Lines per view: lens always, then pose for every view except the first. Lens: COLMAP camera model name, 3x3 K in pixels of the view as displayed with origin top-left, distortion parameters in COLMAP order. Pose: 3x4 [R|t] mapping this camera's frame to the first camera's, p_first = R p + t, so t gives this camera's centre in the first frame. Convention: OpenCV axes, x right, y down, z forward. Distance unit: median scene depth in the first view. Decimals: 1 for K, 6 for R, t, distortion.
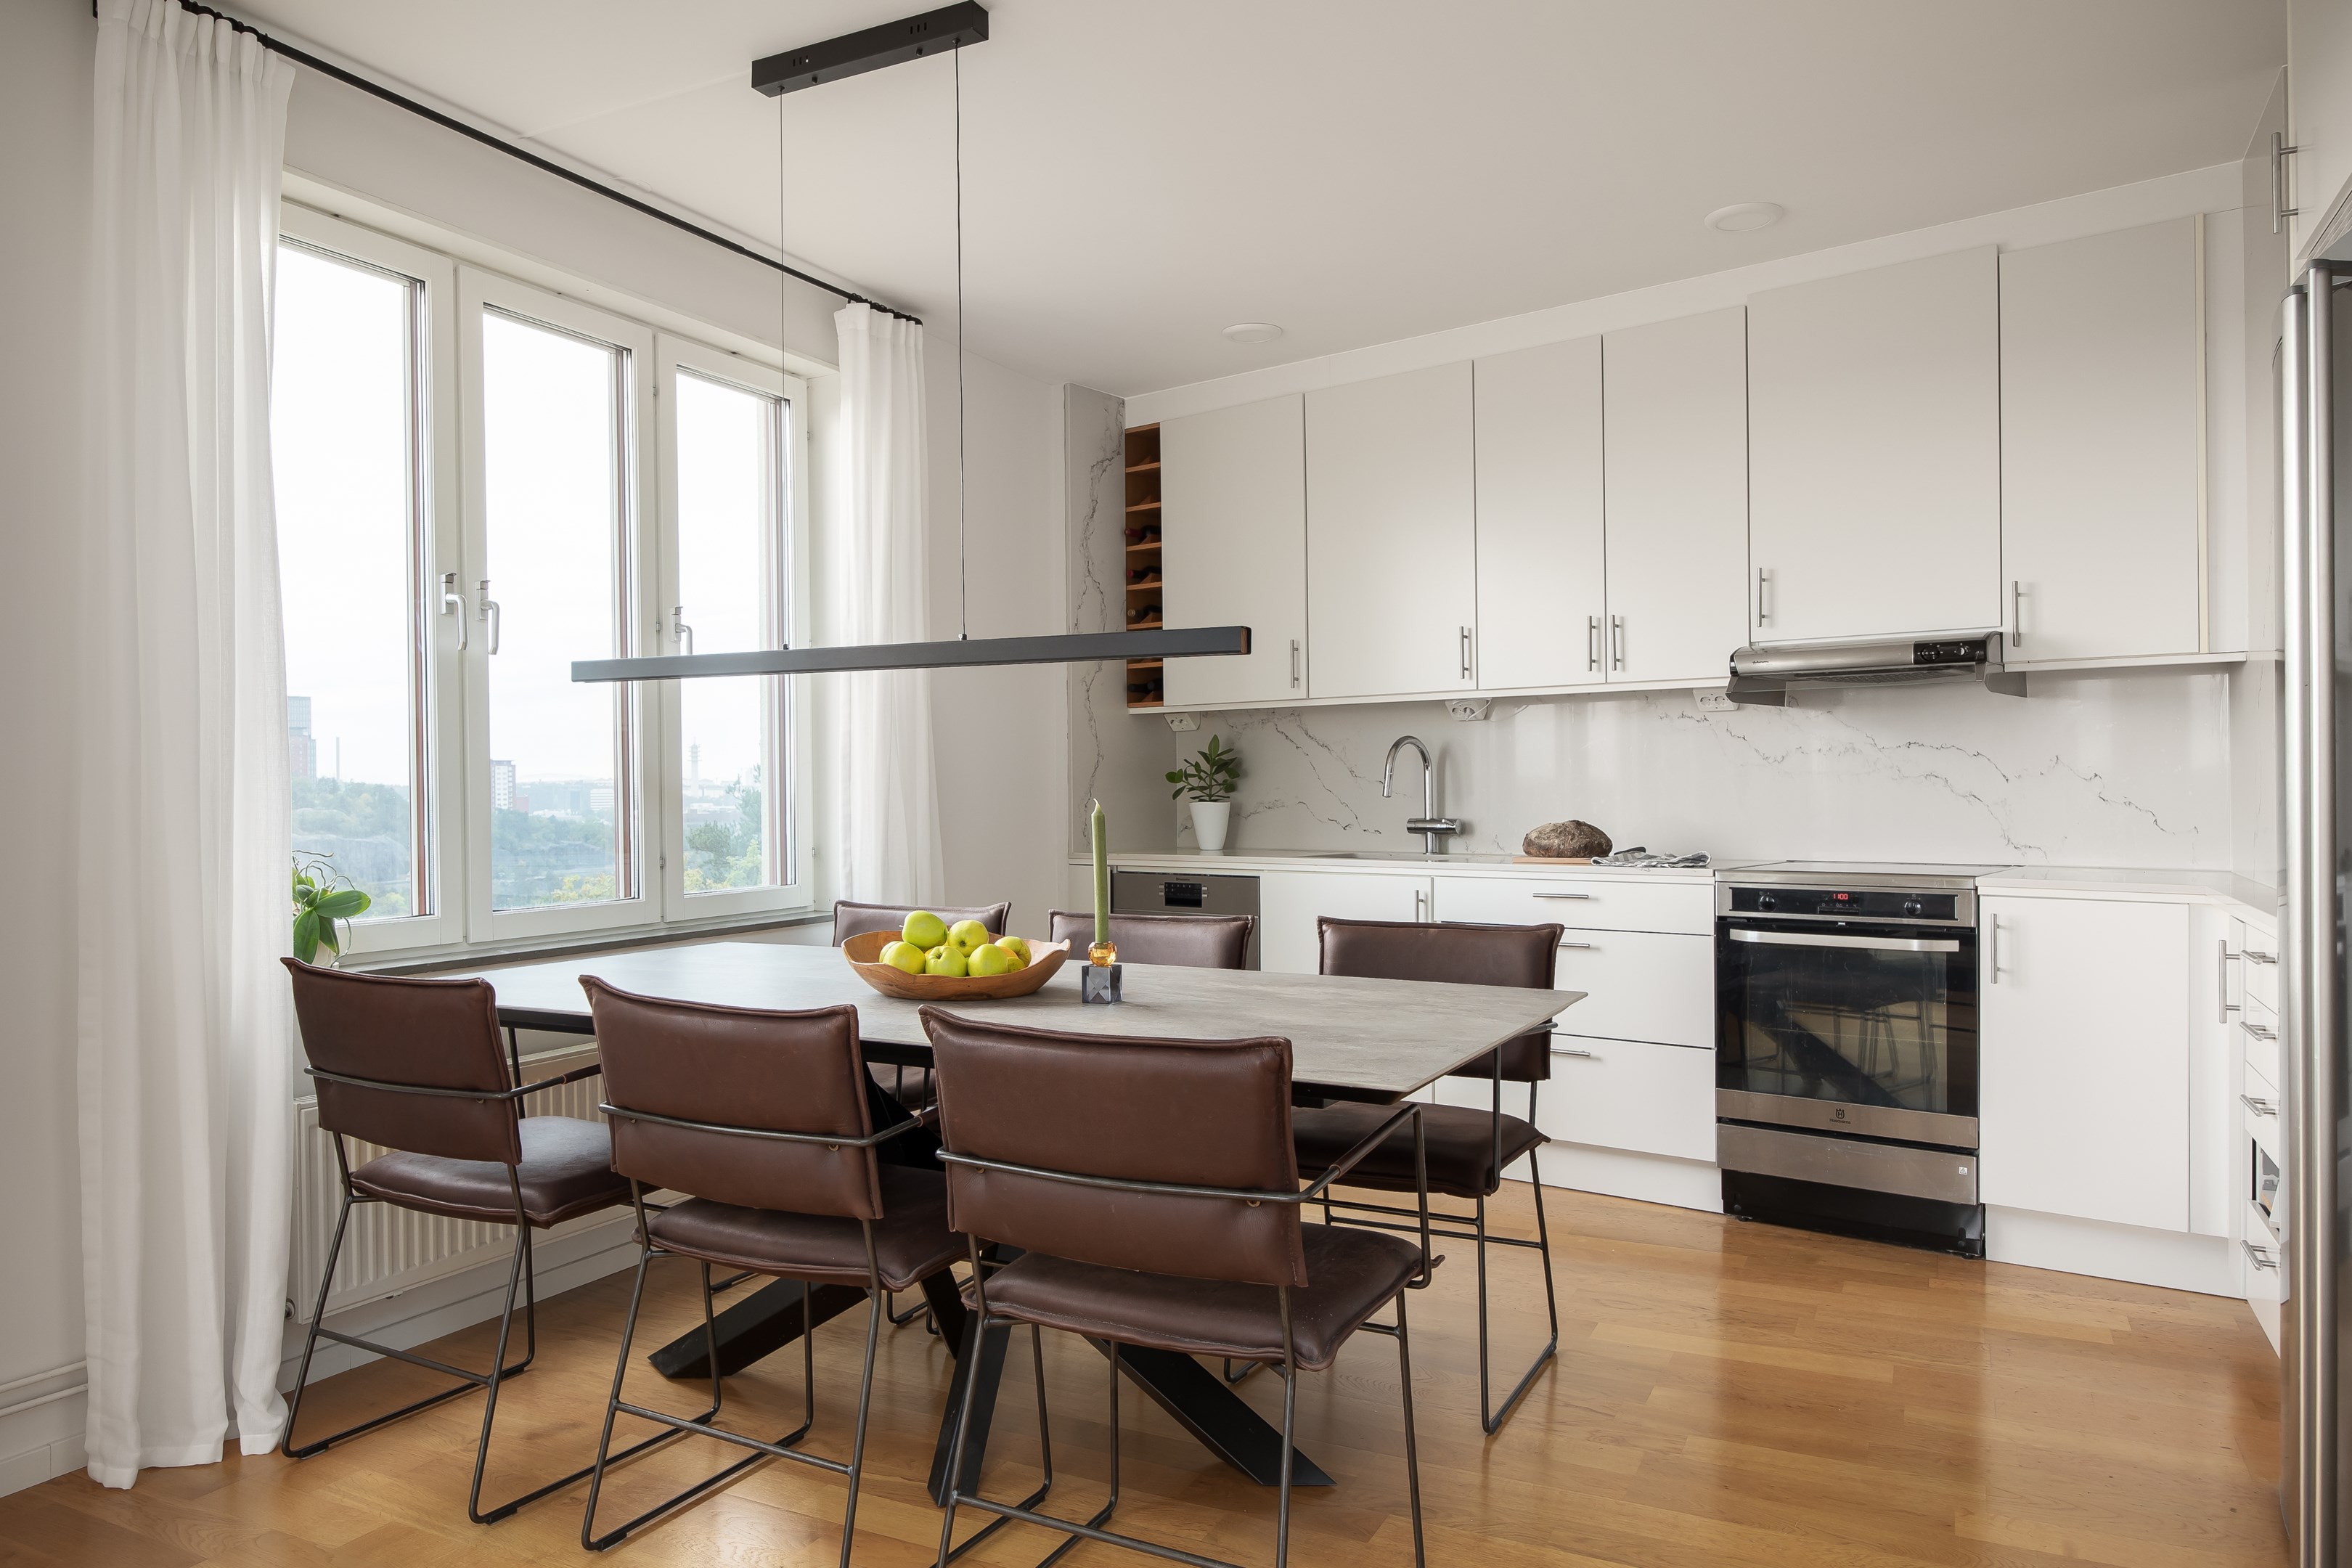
lens RADIAL K [[1540.6, 0, 1145.1], [0, 1540.6, 791.2], [0, 0, 1]] dist [-0.015197, 0.008168]
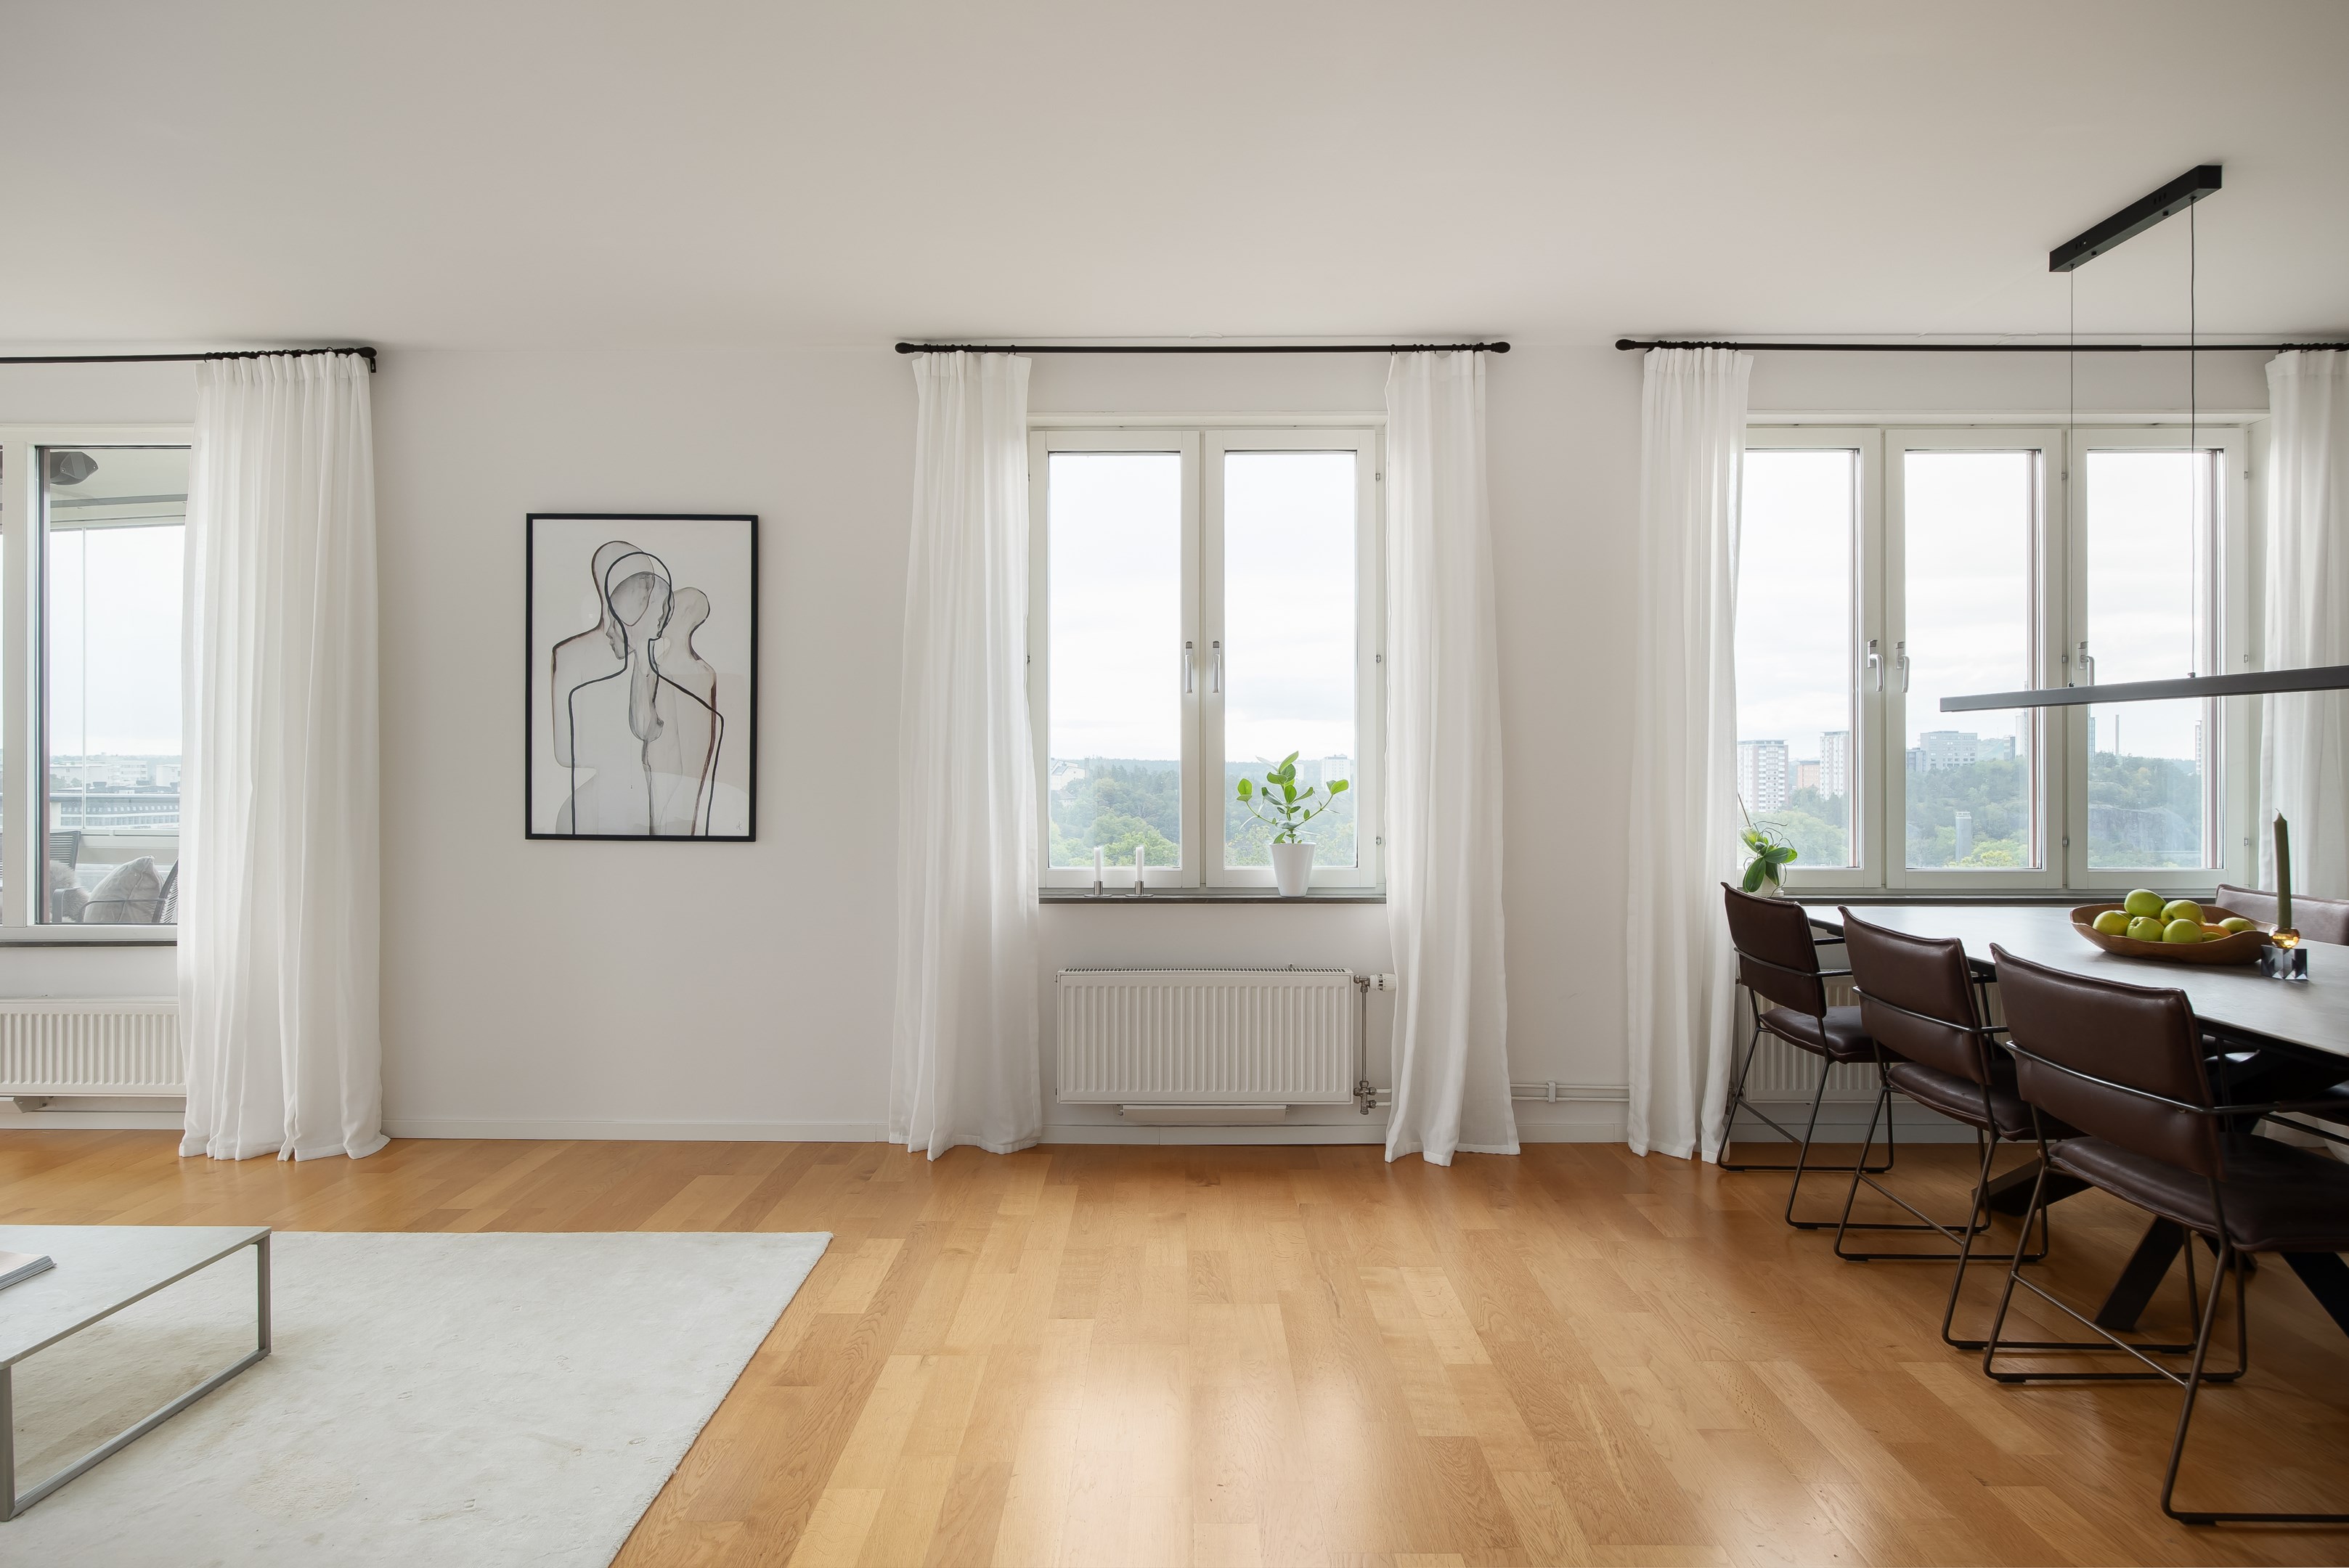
lens RADIAL K [[1335.4, 0, 1191.7], [0, 1335.4, 791.1], [0, 0, 1]] dist [0.000905, 0.002189]
pose [[0.463162, 0.025312, -0.885912, 0.394364], [-0.007266, 0.999667, 0.024764, -0.022895], [0.886244, -0.005032, 0.463191, -0.188809]]
